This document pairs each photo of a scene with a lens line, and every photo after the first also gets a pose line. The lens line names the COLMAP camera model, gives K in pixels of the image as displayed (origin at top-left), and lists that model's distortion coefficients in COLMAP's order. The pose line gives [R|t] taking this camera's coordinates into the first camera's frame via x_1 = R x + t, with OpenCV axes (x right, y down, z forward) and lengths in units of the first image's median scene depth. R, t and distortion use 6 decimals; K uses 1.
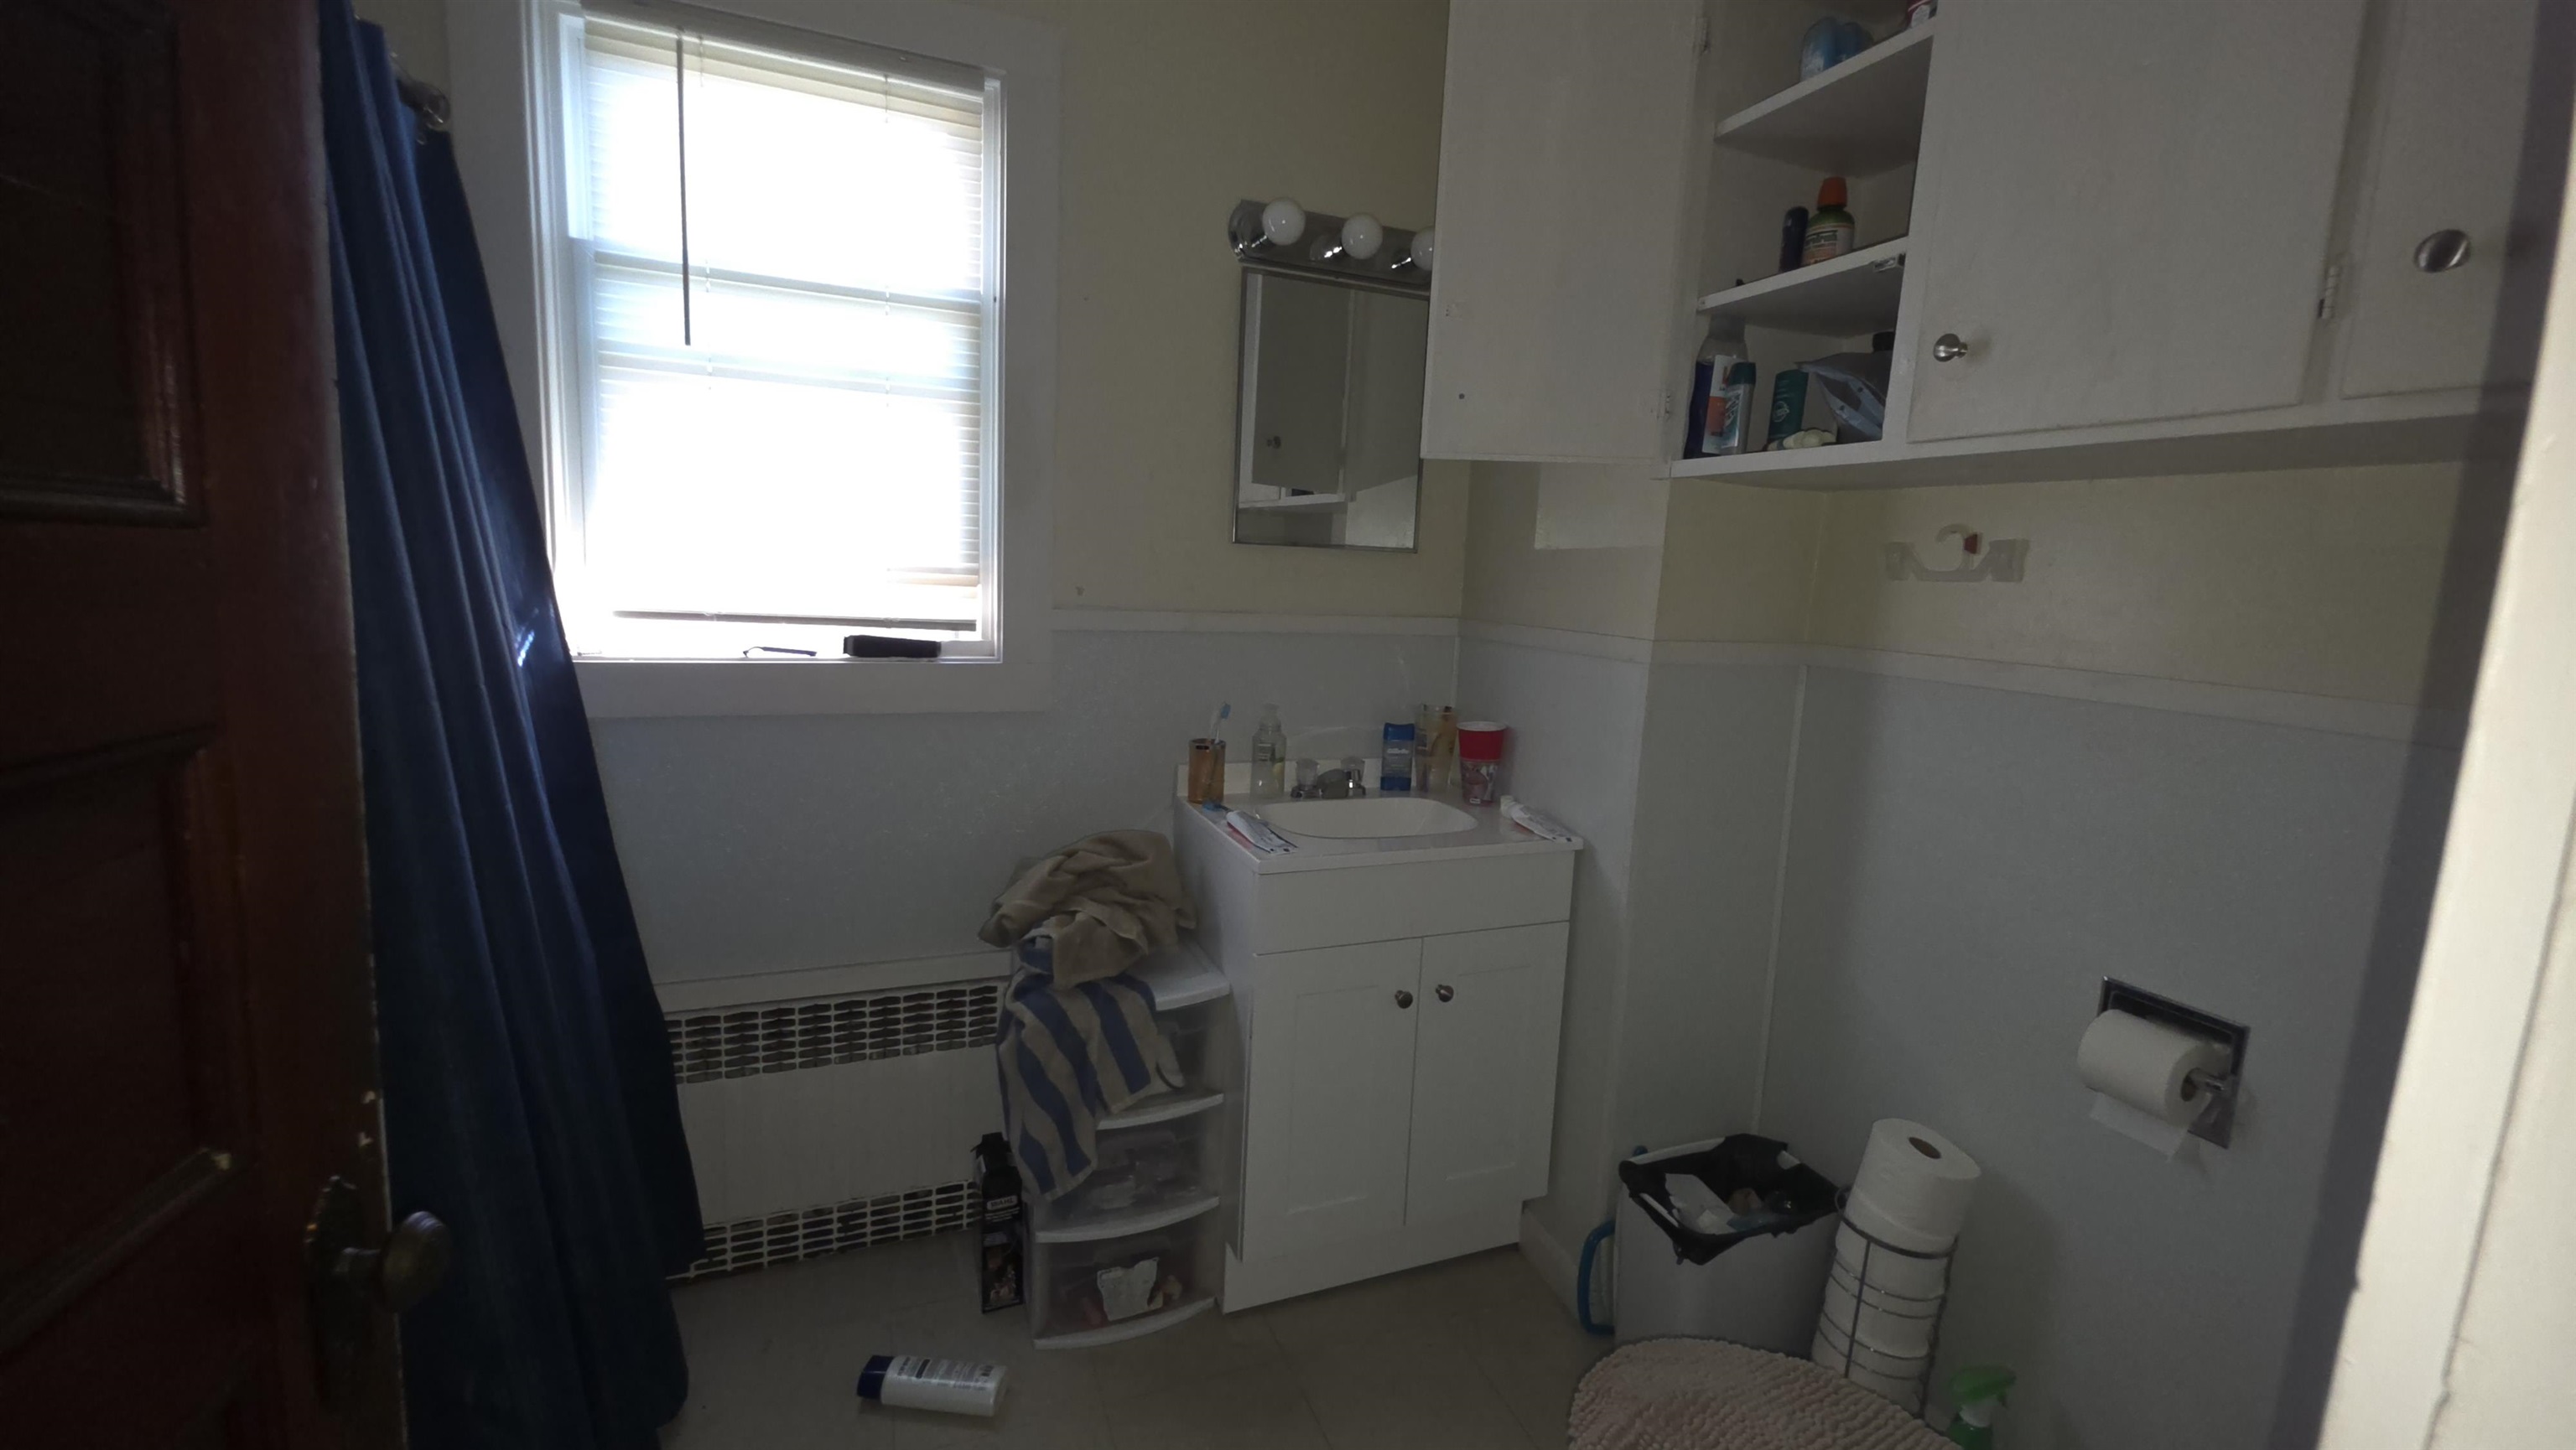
lens RADIAL K [[1043.9, 0, 1296.0], [0, 1043.9, 720.2], [0, 0, 1]] dist [0.012568, -0.001628]
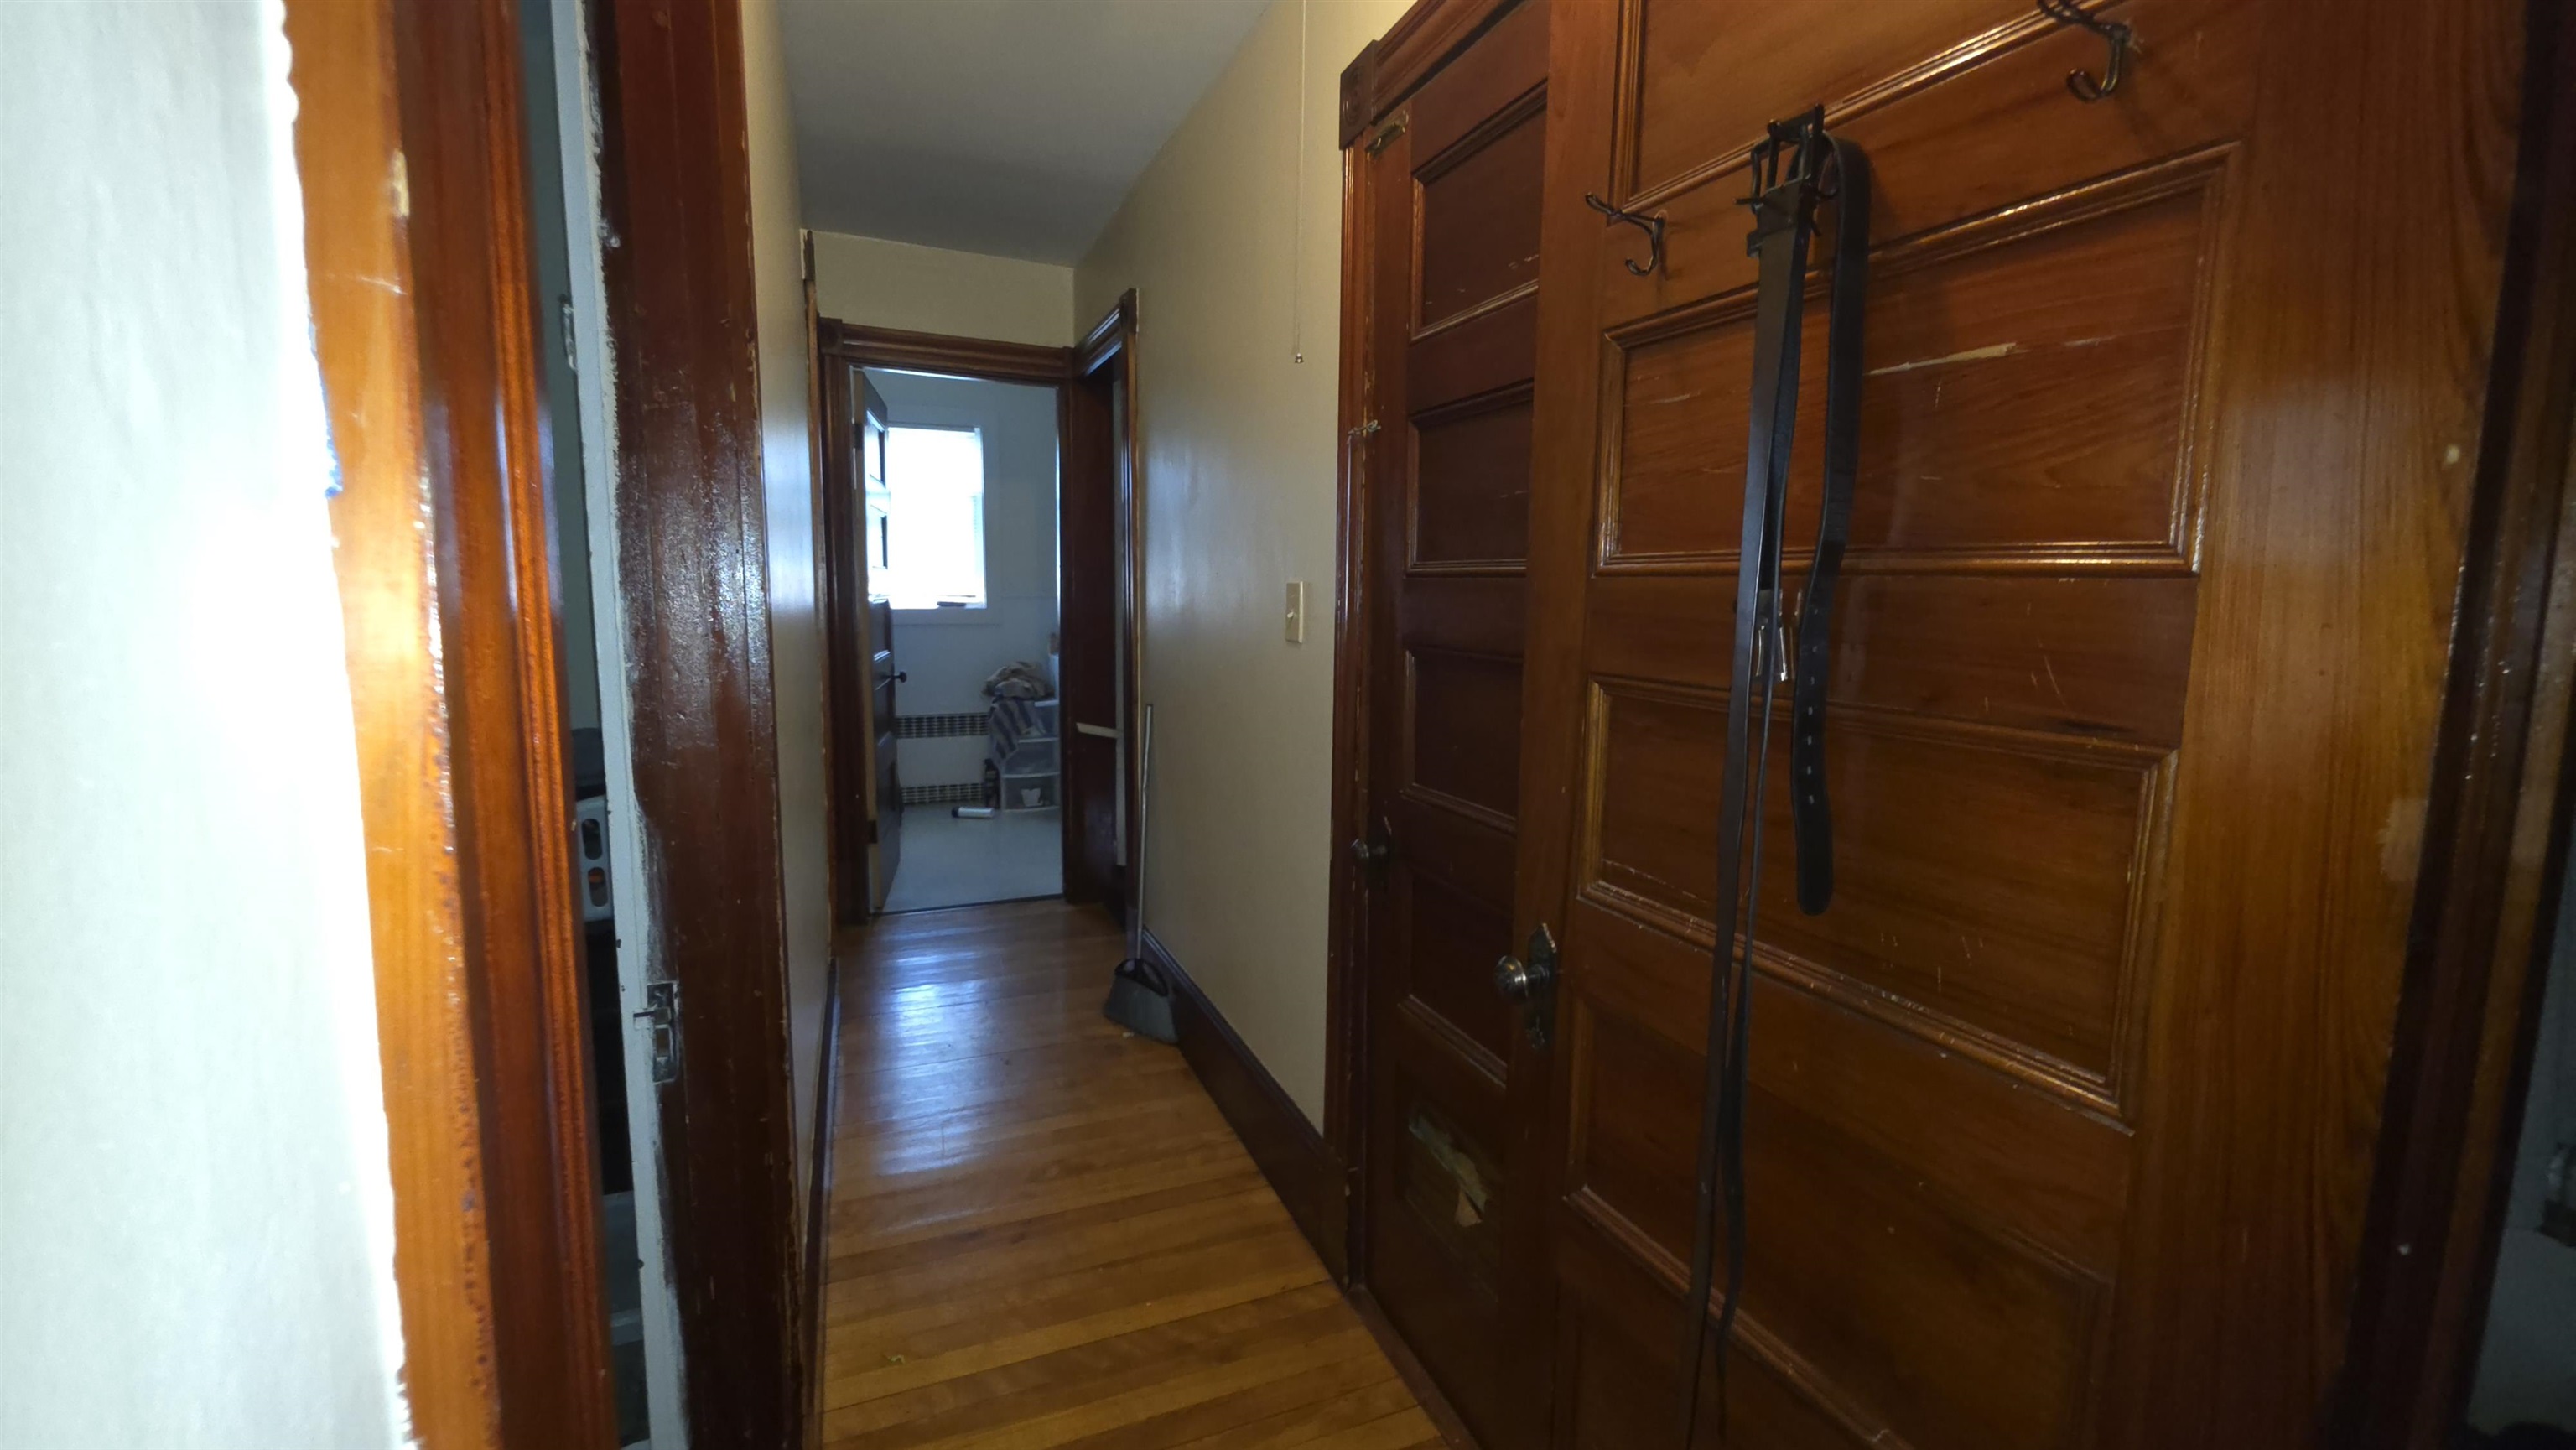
lens RADIAL K [[1043.9, 0, 1284.1], [0, 1043.9, 710.6], [0, 0, 1]] dist [0.012568, -0.001628]
pose [[0.999243, -0.037601, 0.010014, 0.604912], [0.037819, 0.999031, -0.022524, 0.378058], [-0.009157, 0.022886, 0.999696, -2.264945]]
